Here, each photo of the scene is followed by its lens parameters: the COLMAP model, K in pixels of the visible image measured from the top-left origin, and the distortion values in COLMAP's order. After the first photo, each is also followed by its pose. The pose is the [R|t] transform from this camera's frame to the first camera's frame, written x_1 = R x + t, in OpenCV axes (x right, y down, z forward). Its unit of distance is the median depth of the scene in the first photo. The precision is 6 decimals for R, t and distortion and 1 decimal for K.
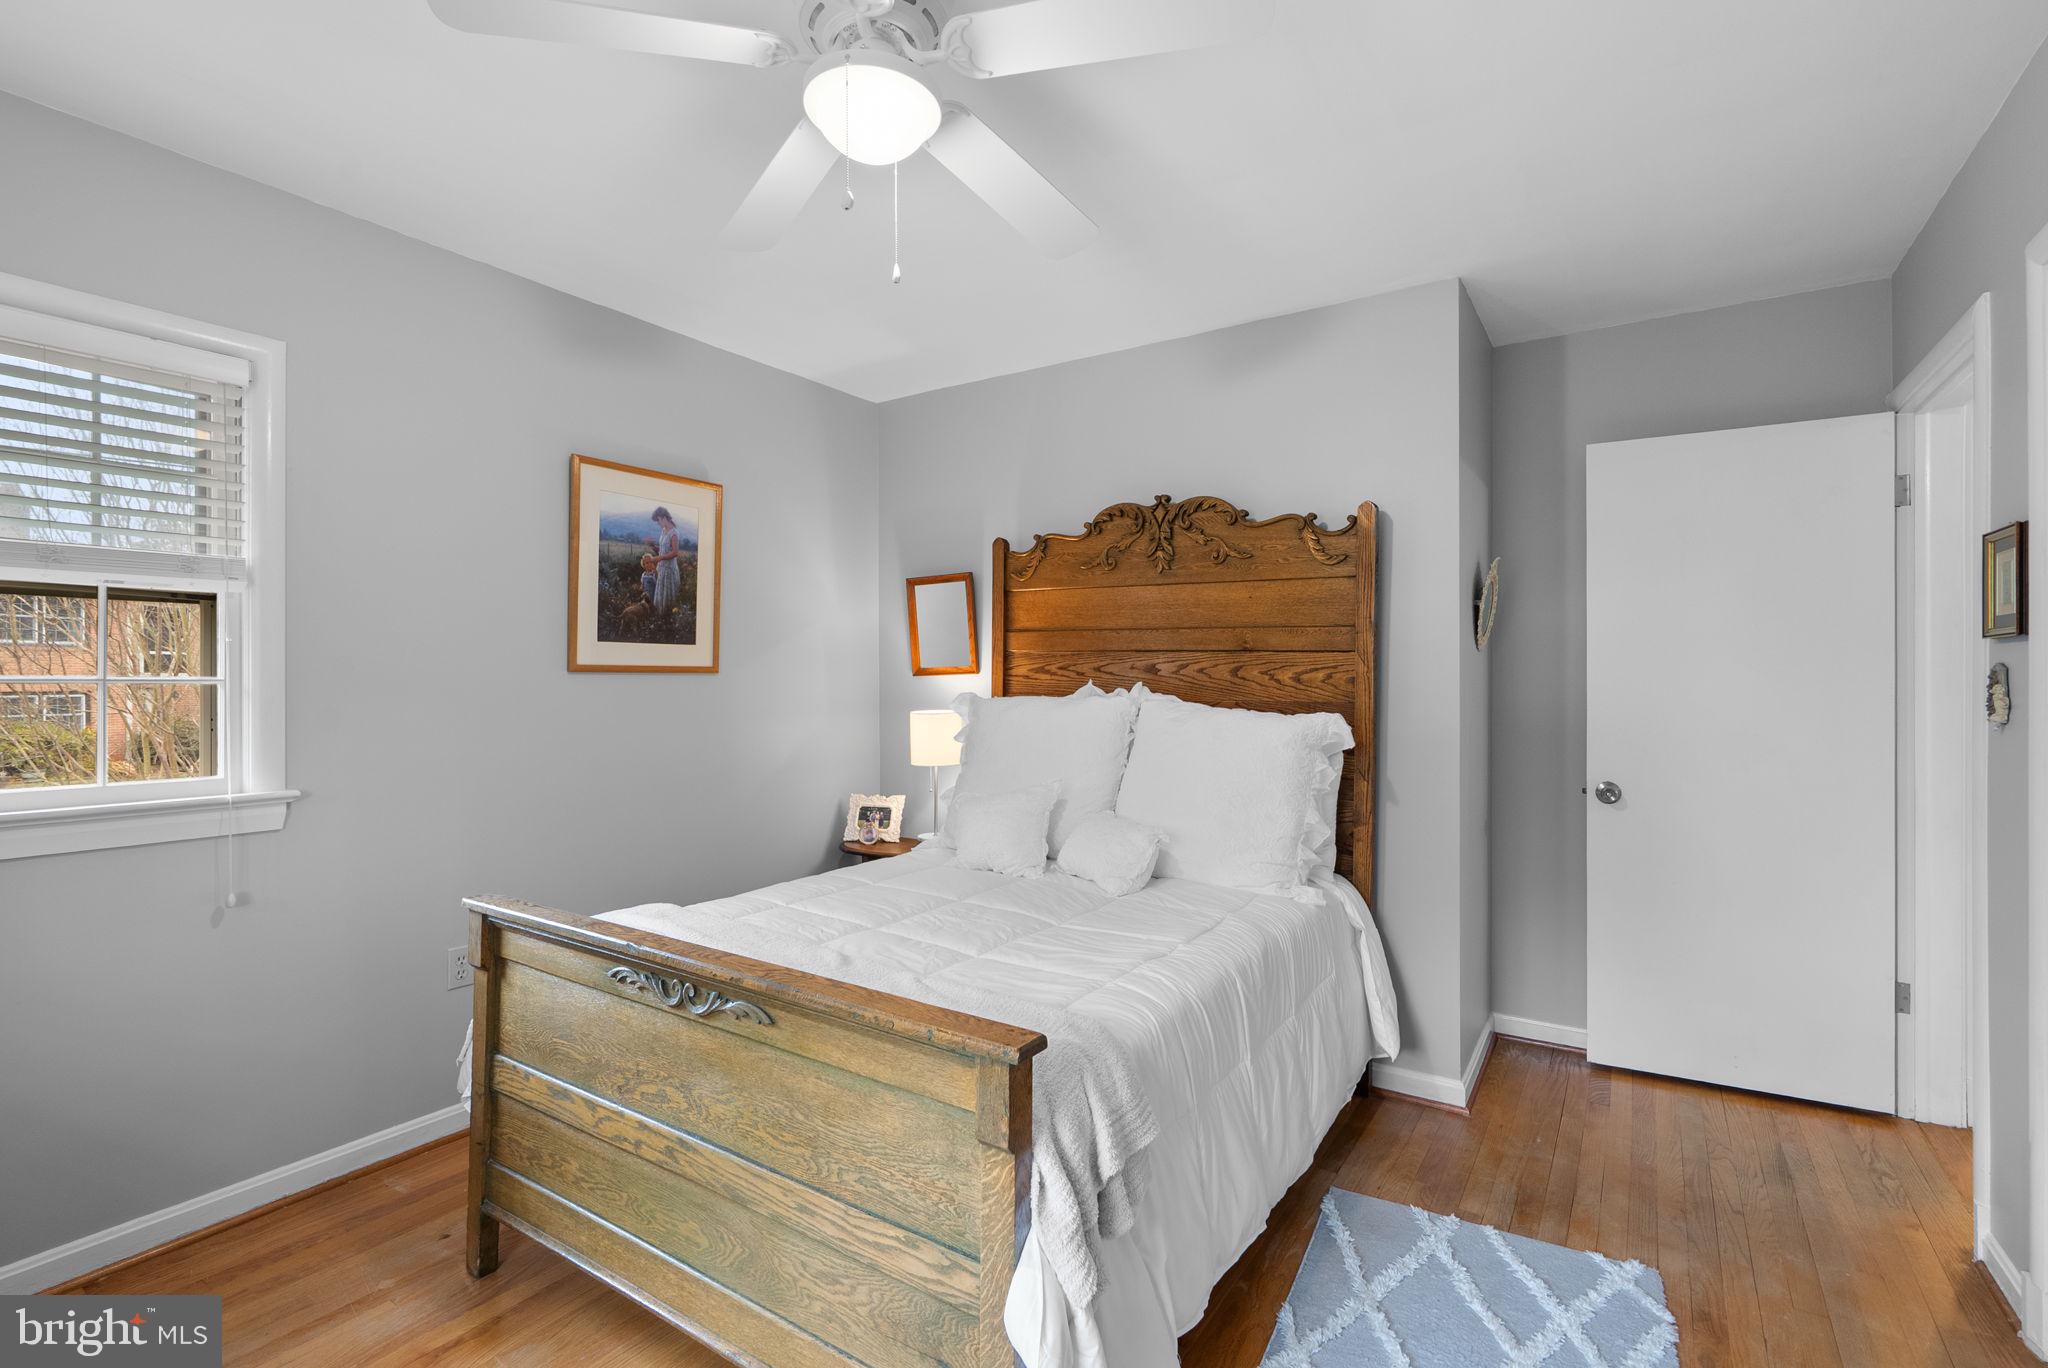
lens RADIAL K [[932.9, 0, 1017.0], [0, 932.9, 691.6], [0, 0, 1]] dist [-0.001187, -0.000040]
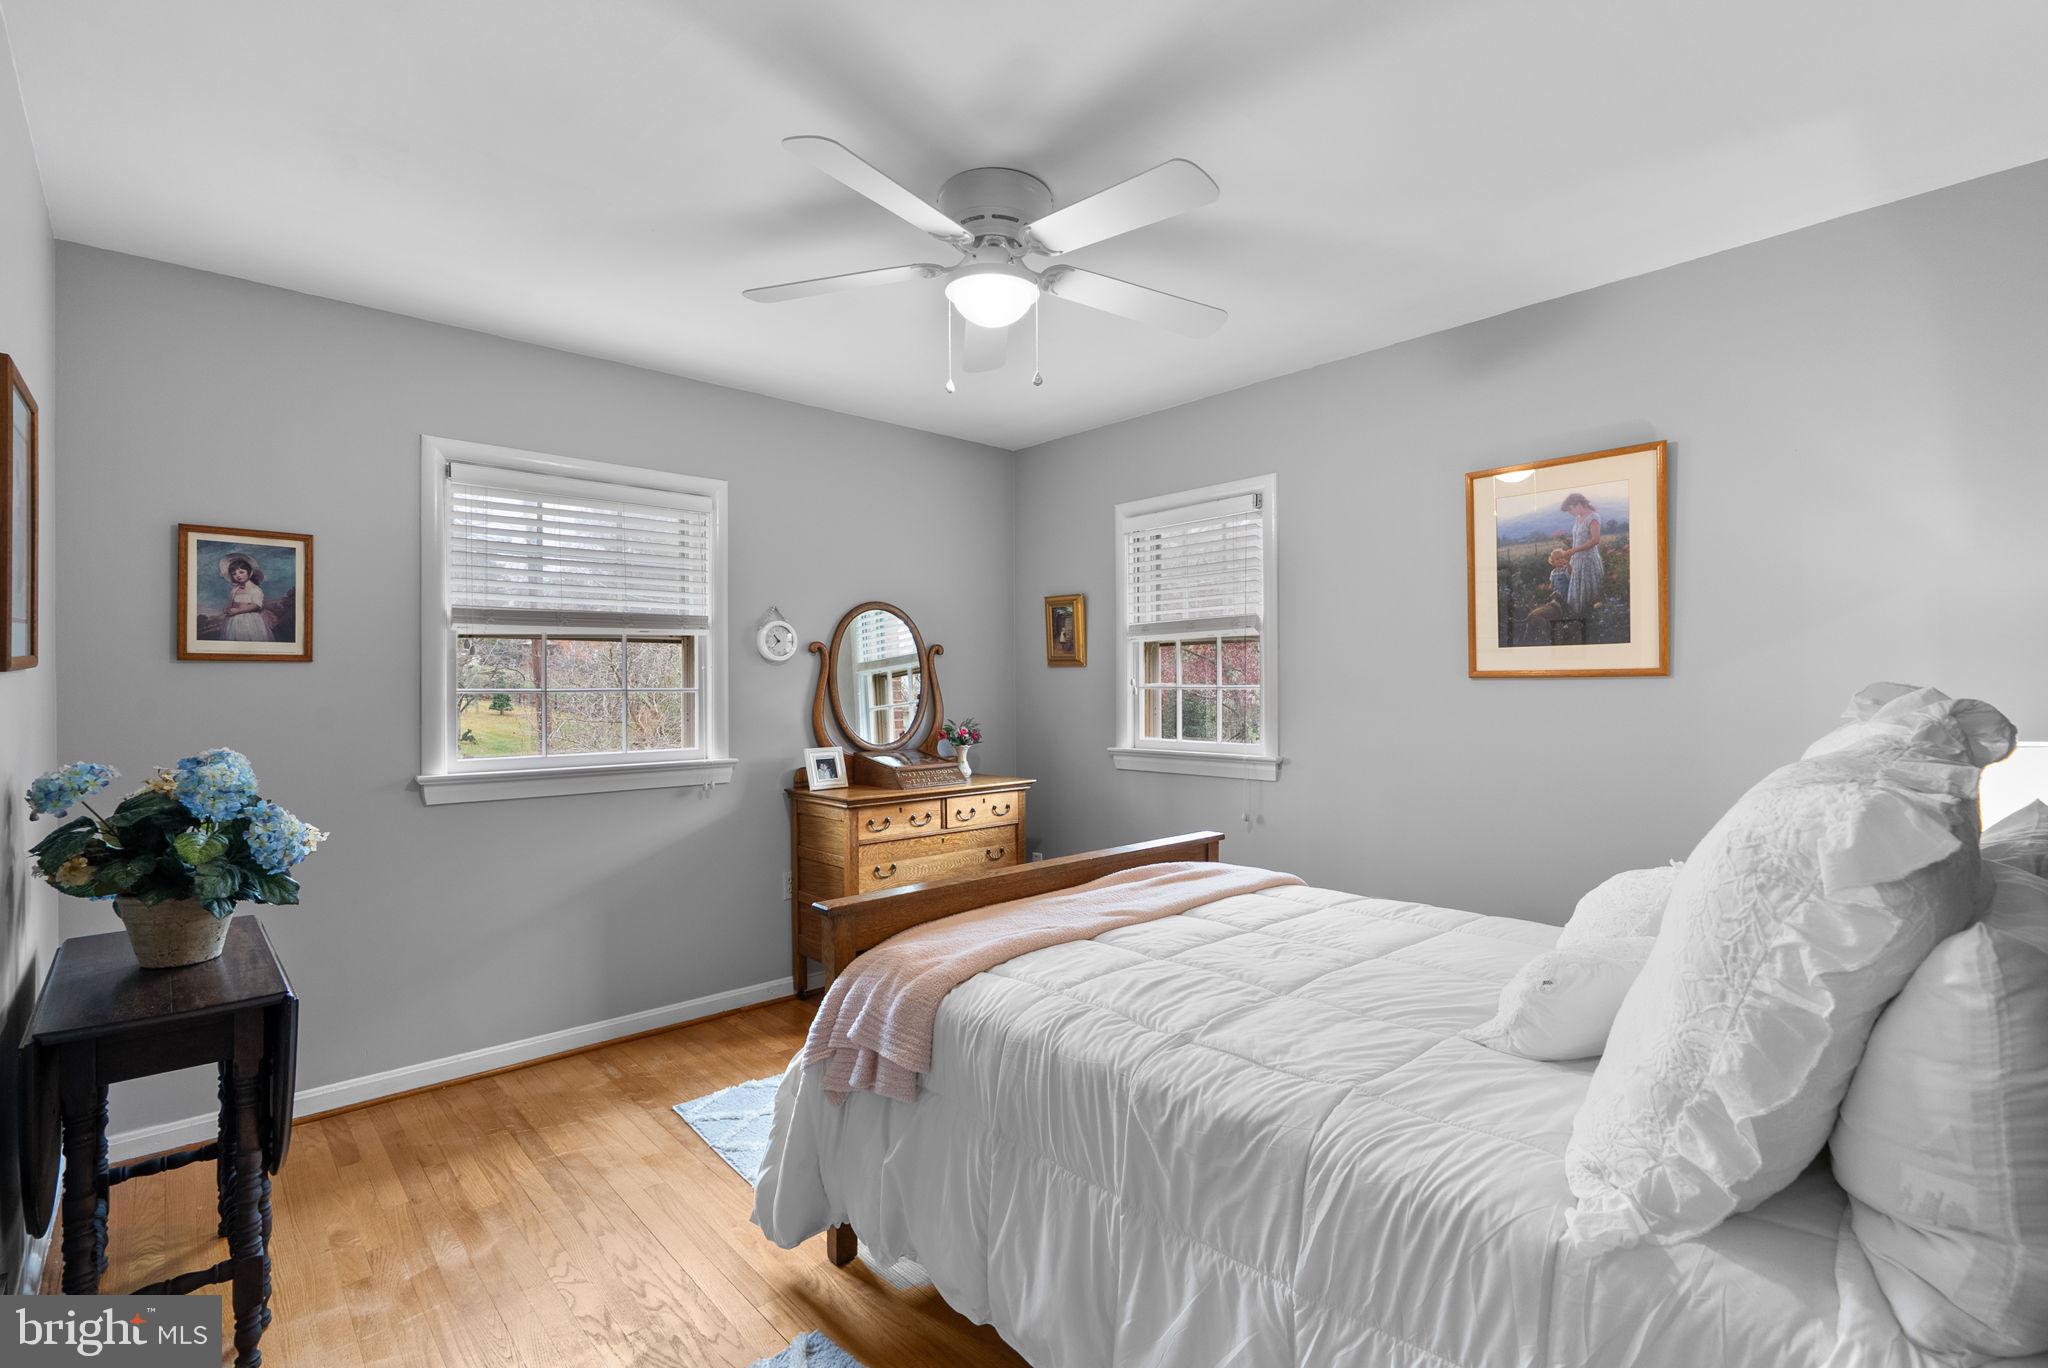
lens RADIAL K [[932.9, 0, 1017.0], [0, 932.9, 691.6], [0, 0, 1]] dist [-0.001187, -0.000040]
pose [[-0.246708, 0.003541, -0.969083, 0.636570], [-0.006741, 0.999963, 0.005370, -0.007622], [0.969066, 0.007857, -0.246675, 0.712960]]
